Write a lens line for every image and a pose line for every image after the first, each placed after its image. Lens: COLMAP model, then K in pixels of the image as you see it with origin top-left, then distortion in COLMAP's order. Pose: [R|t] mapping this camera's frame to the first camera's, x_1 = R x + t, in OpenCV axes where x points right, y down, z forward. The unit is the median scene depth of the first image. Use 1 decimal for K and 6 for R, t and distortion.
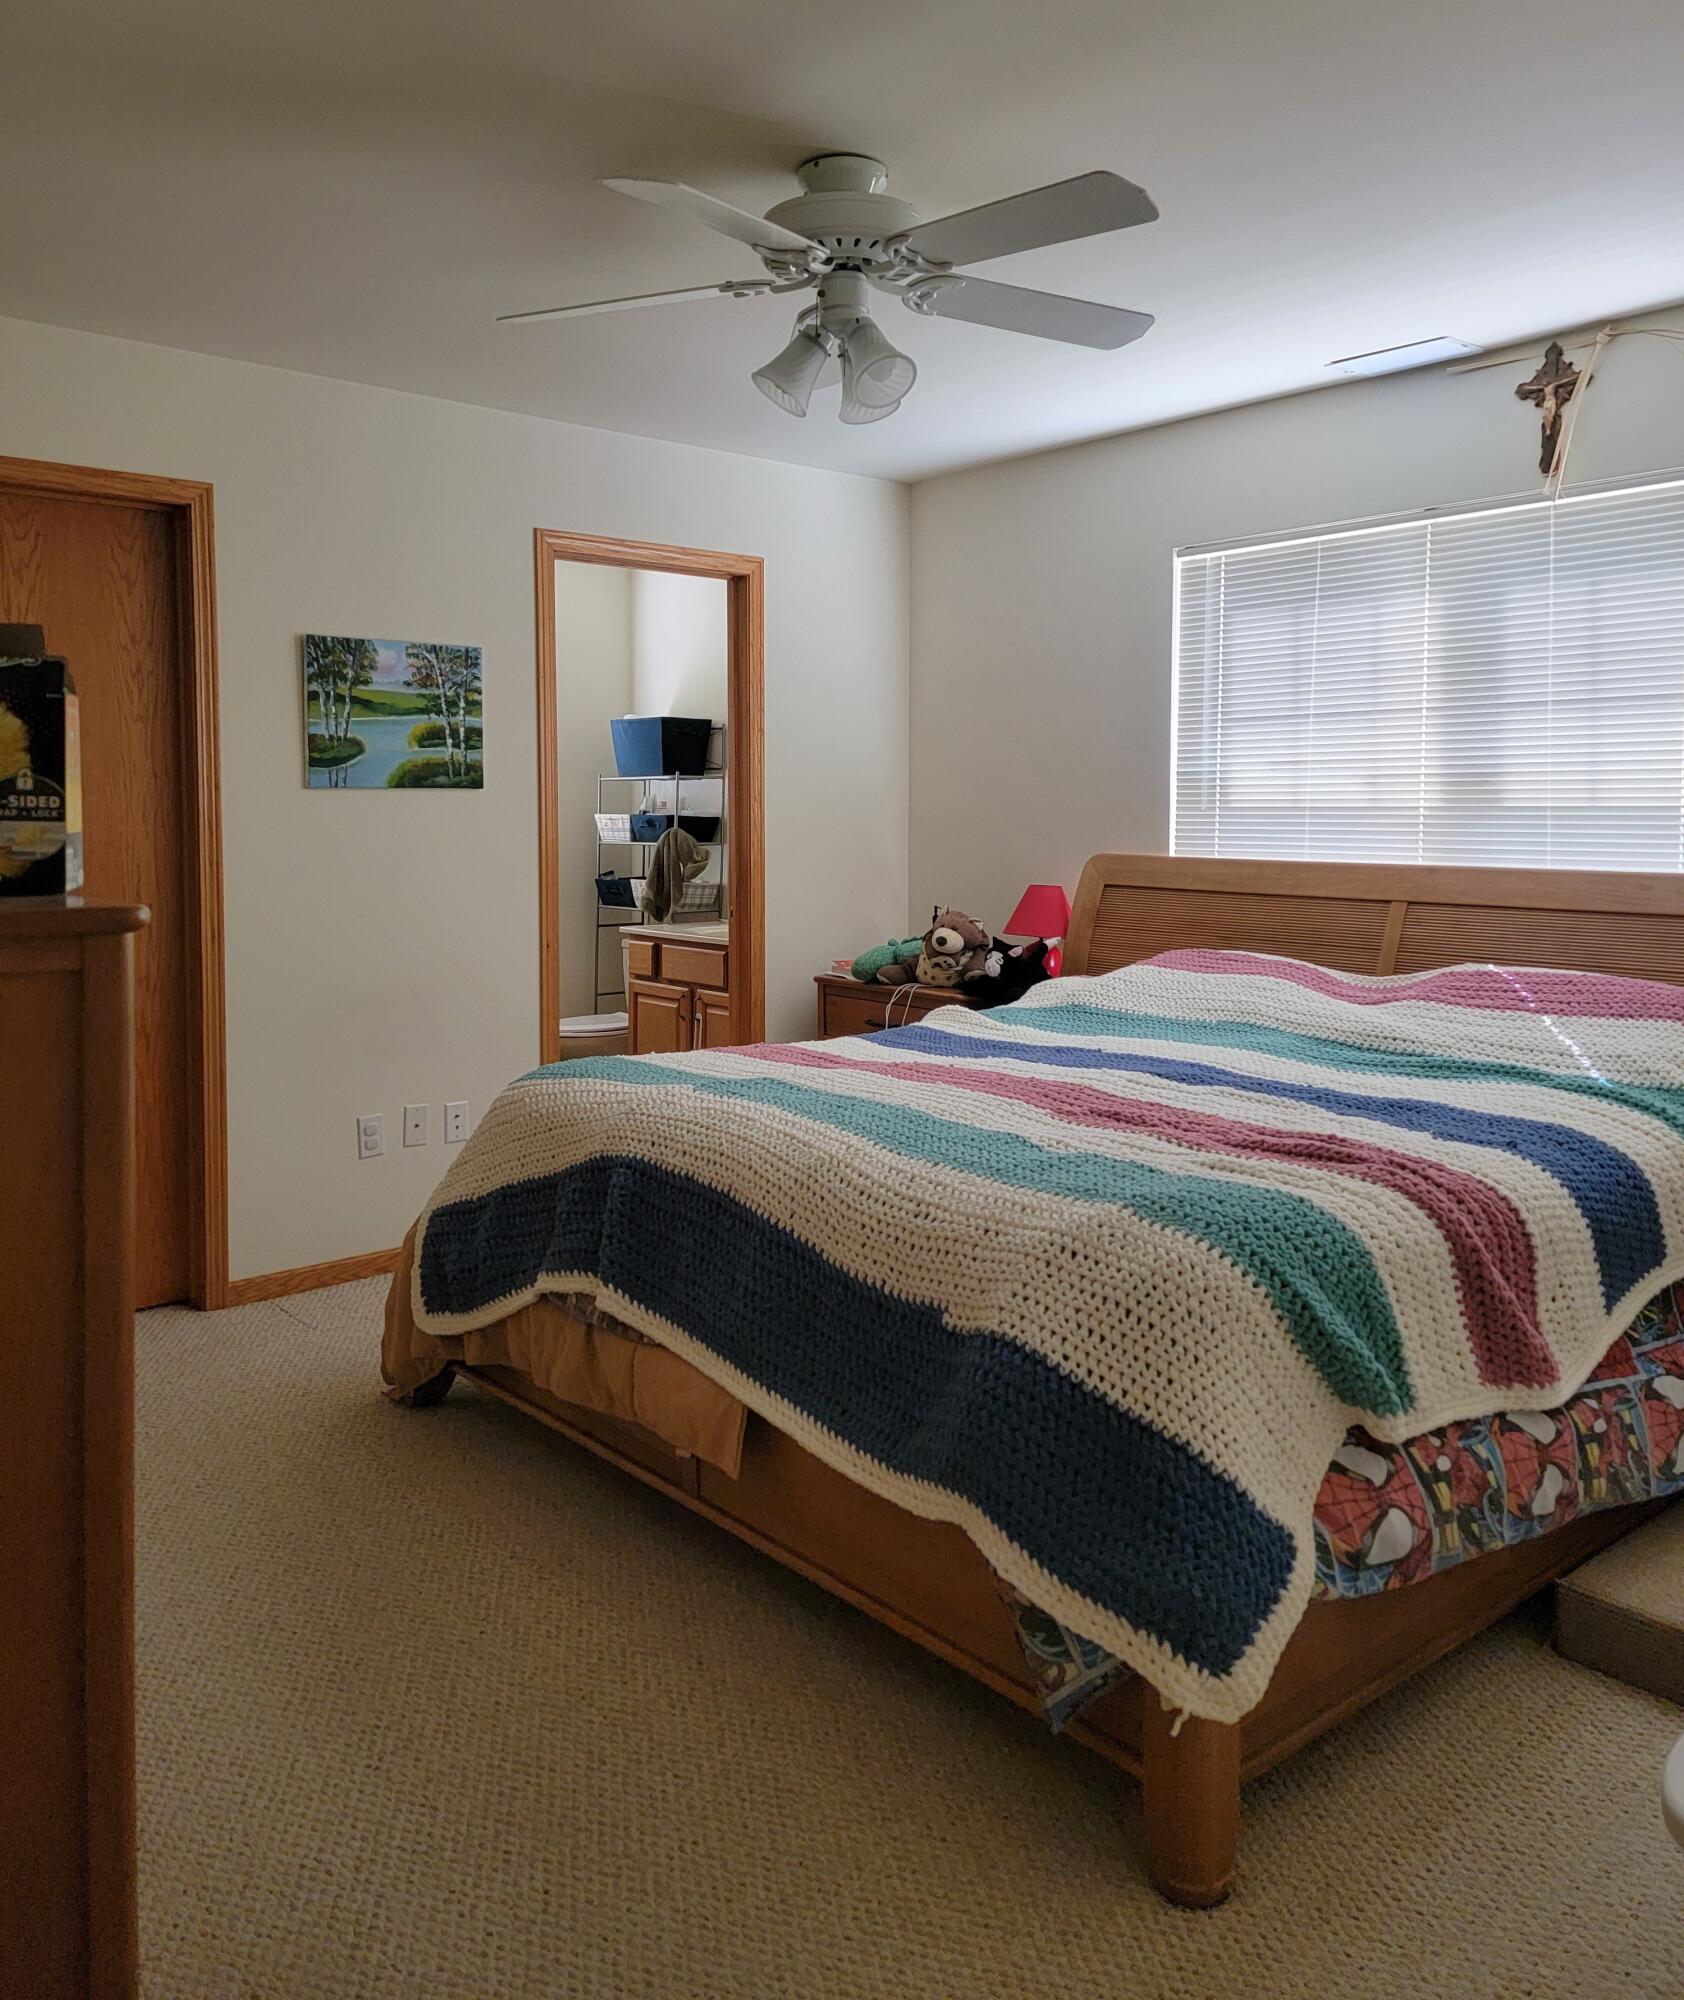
lens RADIAL K [[1586.3, 0, 842.0], [0, 1586.3, 1000.0], [0, 0, 1]] dist [-0.001794, -0.000109]
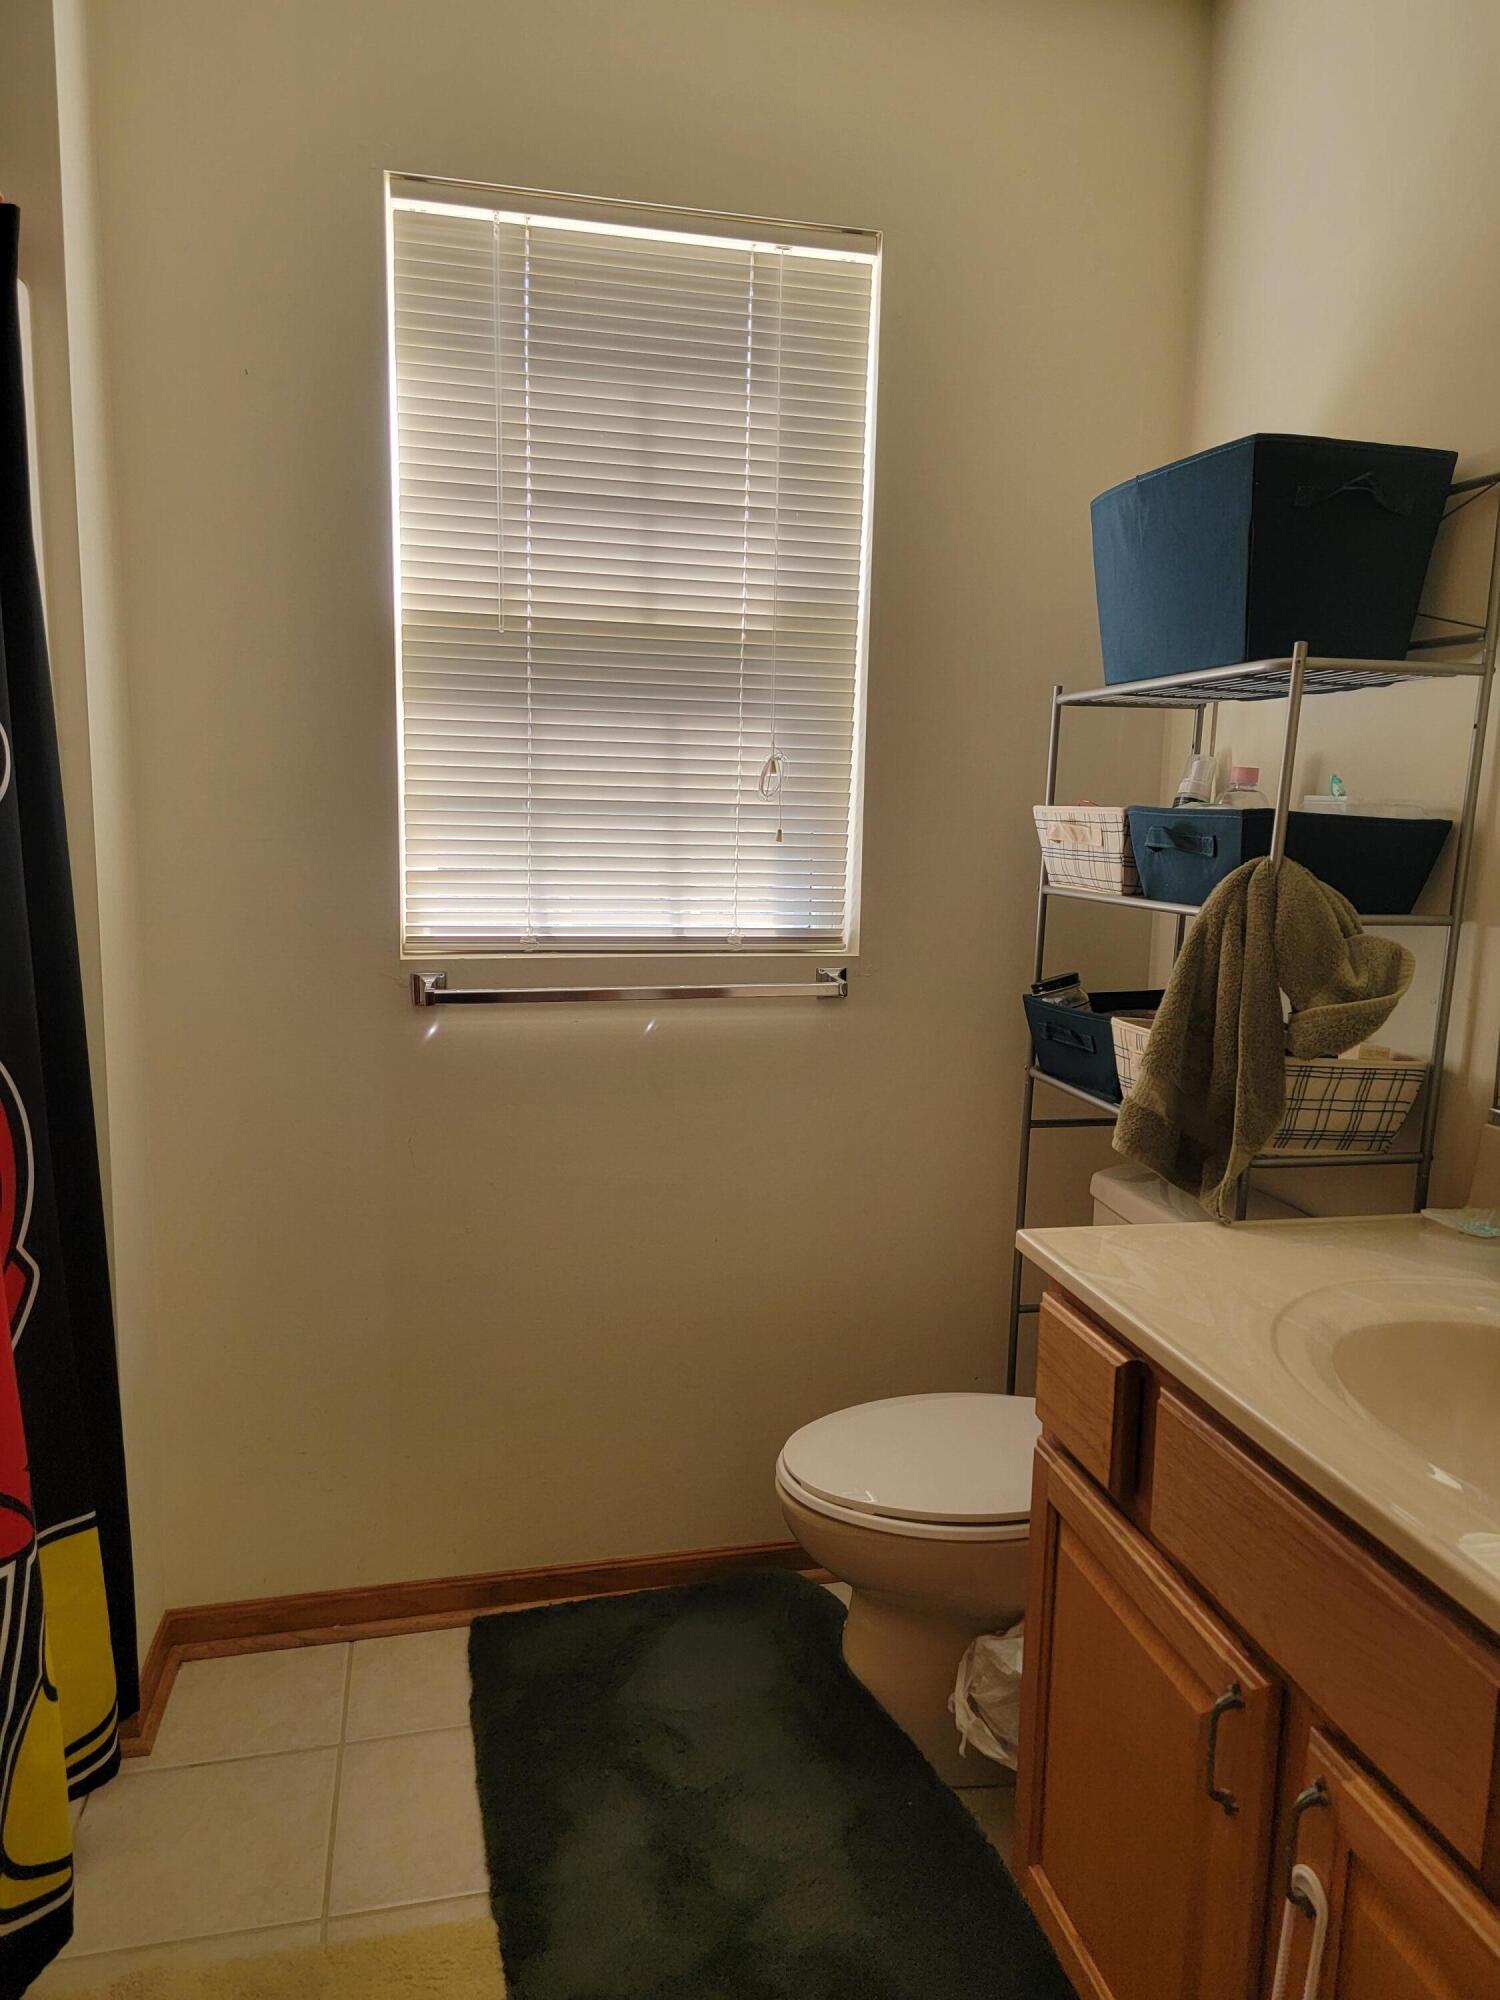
lens RADIAL K [[1430.9, 0, 750.0], [0, 1430.9, 1000.0], [0, 0, 1]] dist [0.027594, 0.000628]
pose [[0.888428, 0.072405, -0.453269, -0.070431], [-0.064225, 0.997375, 0.033436, -0.085574], [0.454500, -0.000594, 0.890746, 0.730146]]
